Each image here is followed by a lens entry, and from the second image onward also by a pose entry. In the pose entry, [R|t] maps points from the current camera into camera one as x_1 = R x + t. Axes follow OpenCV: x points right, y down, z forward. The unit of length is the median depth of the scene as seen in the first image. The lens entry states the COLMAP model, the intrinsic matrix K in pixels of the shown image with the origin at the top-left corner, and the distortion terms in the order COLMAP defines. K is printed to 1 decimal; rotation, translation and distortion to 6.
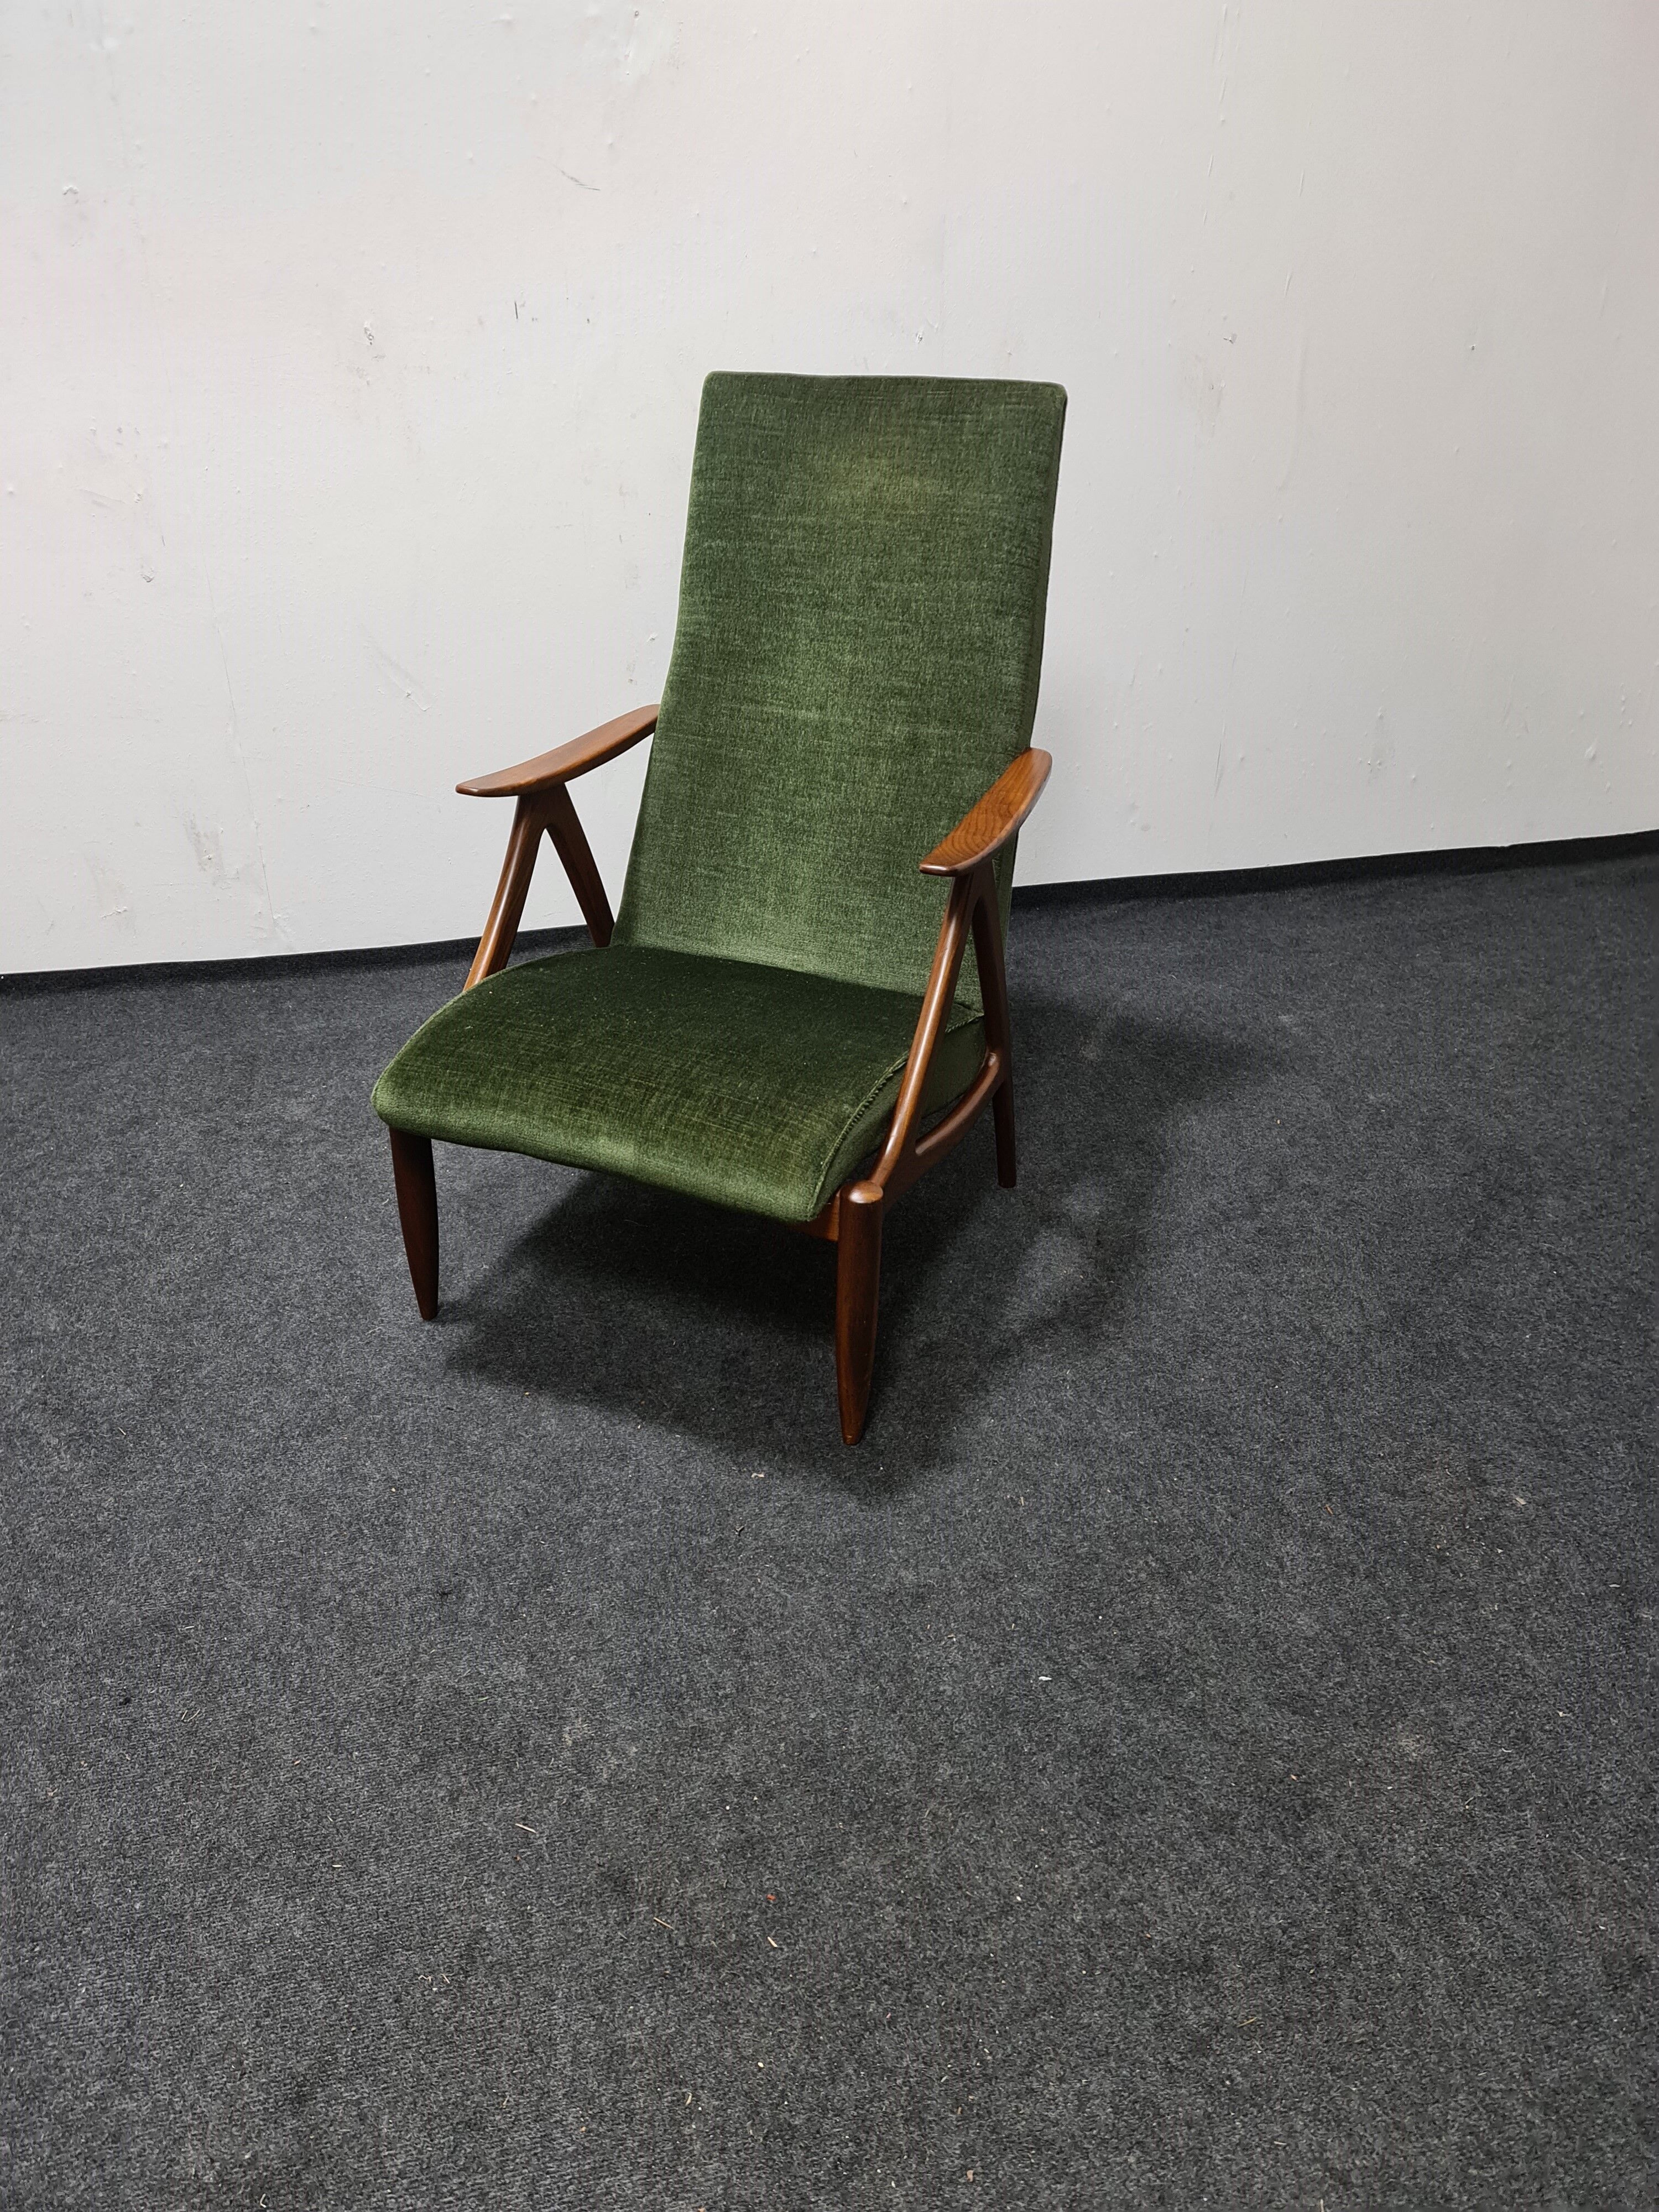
lens RADIAL K [[1616.6, 0, 813.9], [0, 1616.6, 1110.2], [0, 0, 1]] dist [0.099442, -0.090590]
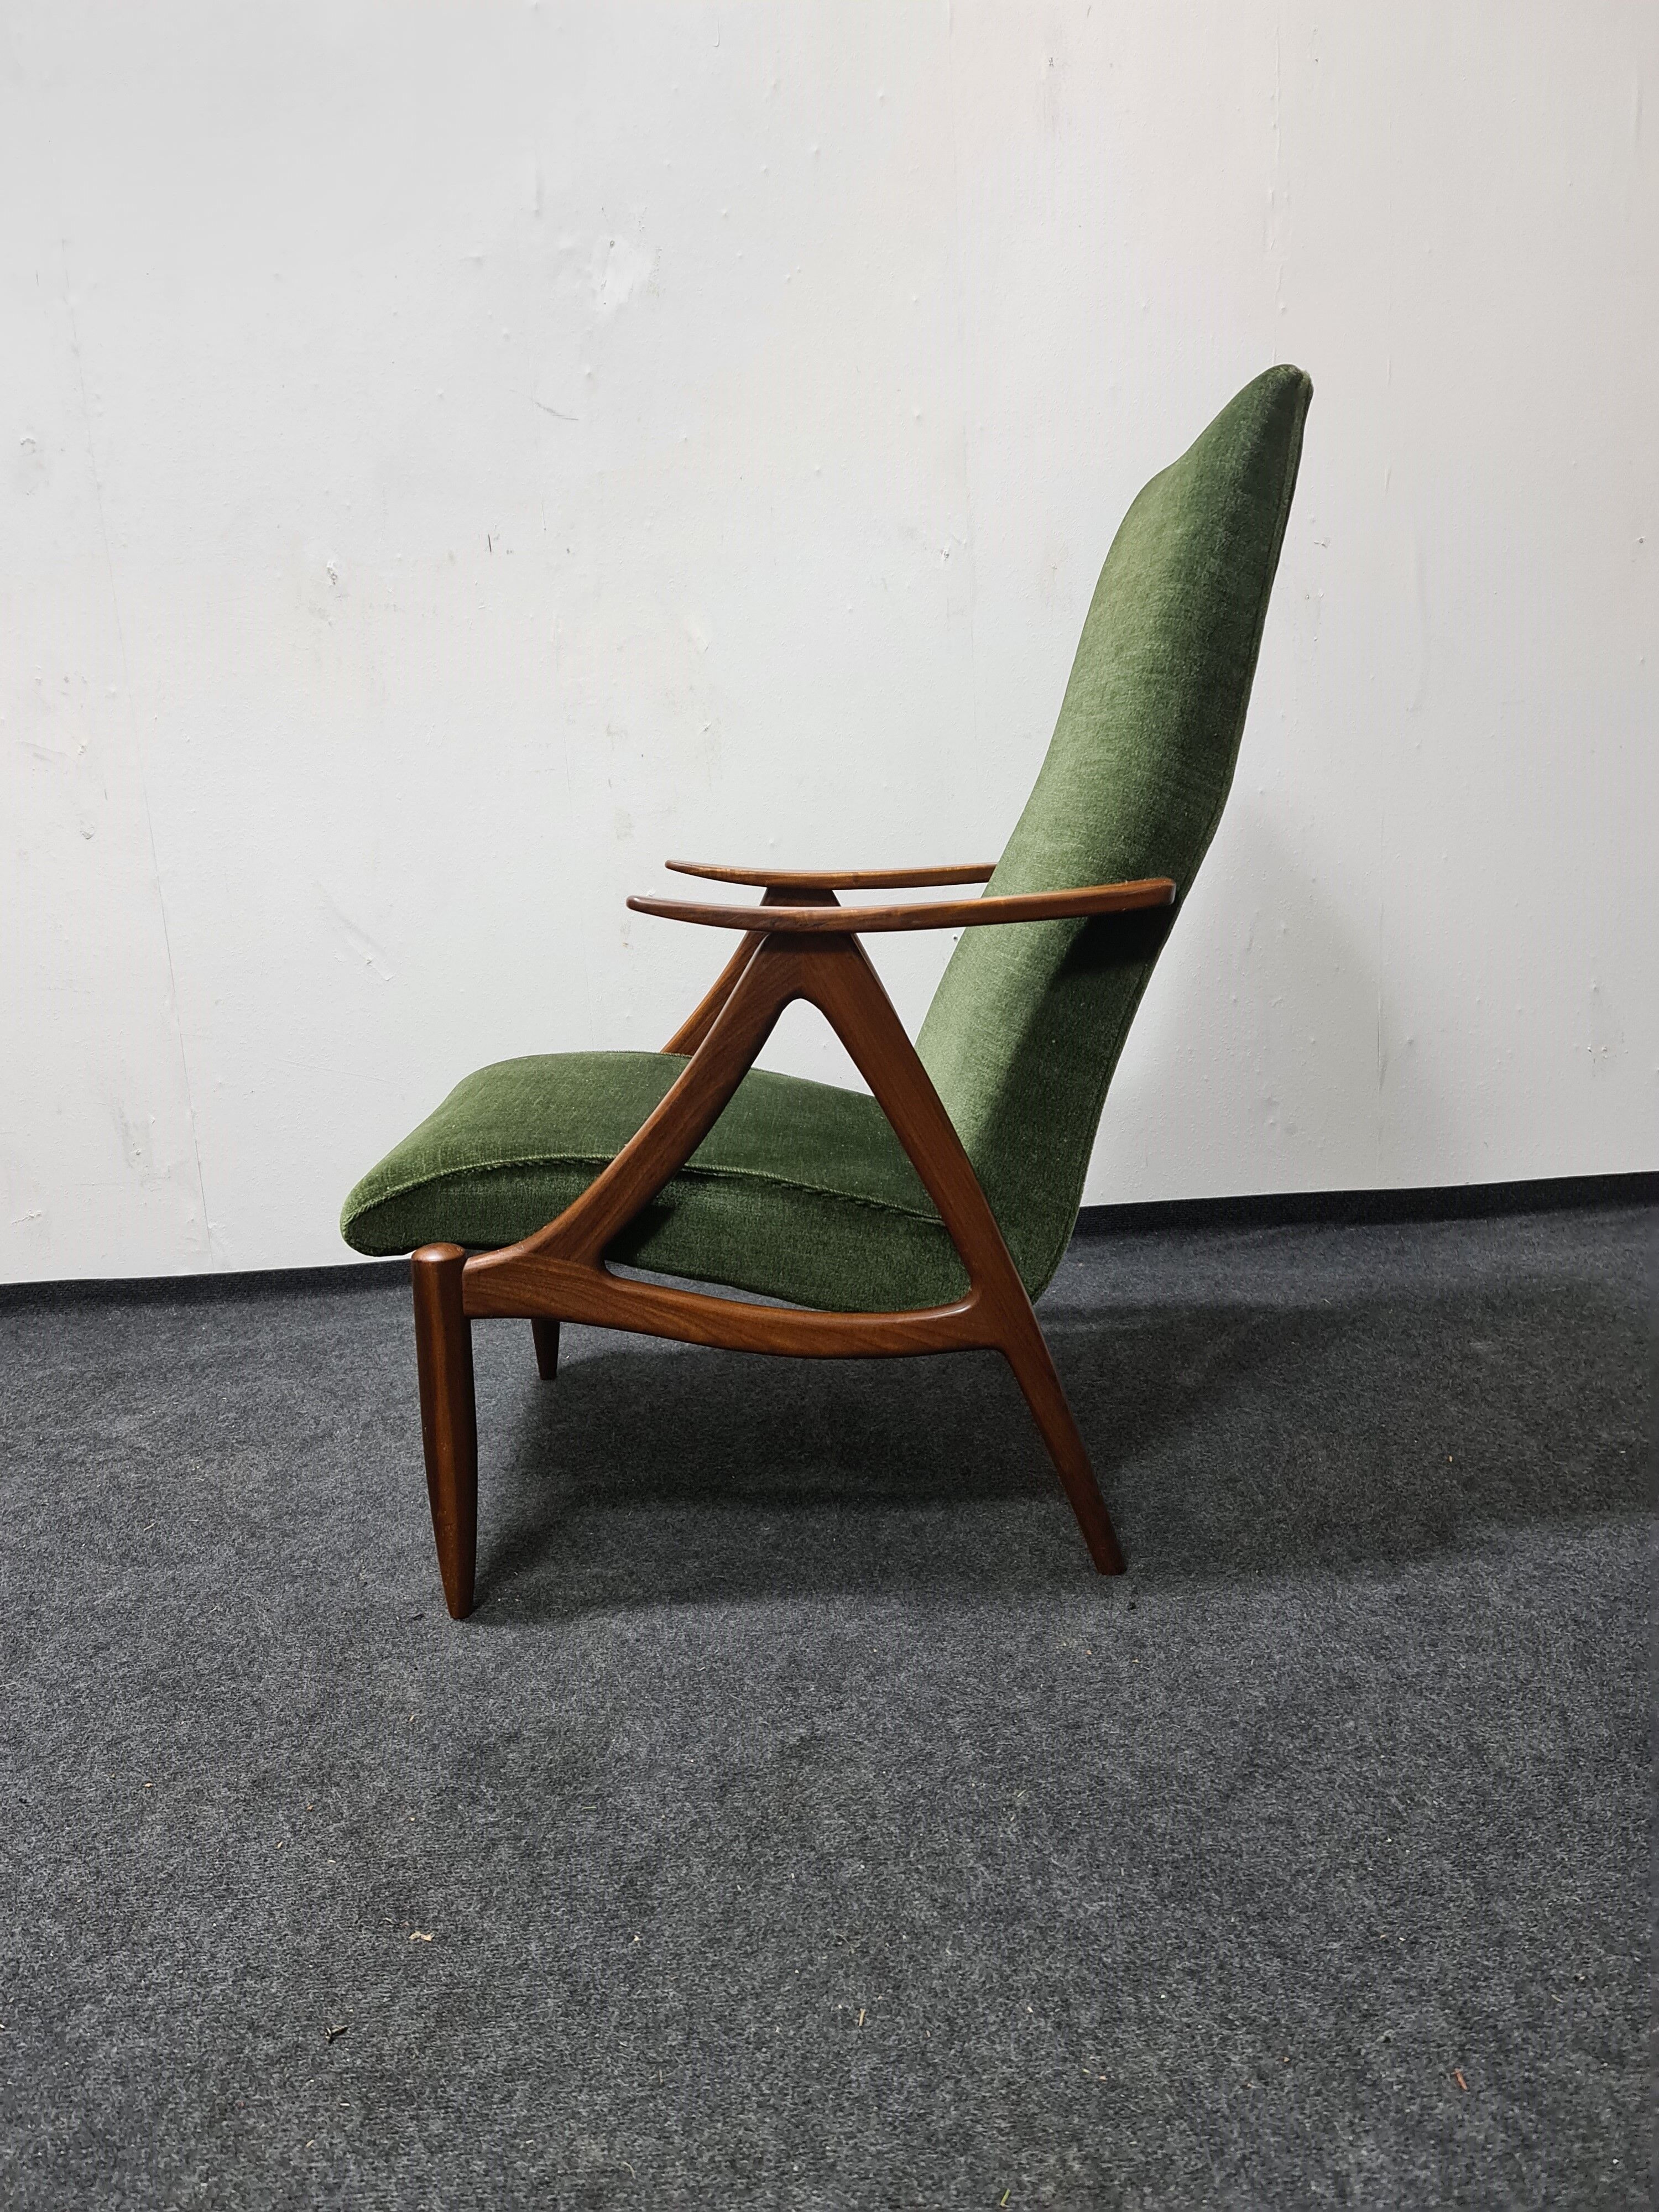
lens RADIAL K [[1616.6, 0, 828.2], [0, 1616.6, 1093.0], [0, 0, 1]] dist [0.099442, -0.090590]
pose [[0.982788, -0.024983, -0.183038, 0.214226], [-0.037232, 0.943695, -0.328716, 0.126590], [0.180944, 0.329873, 0.926522, 0.376373]]
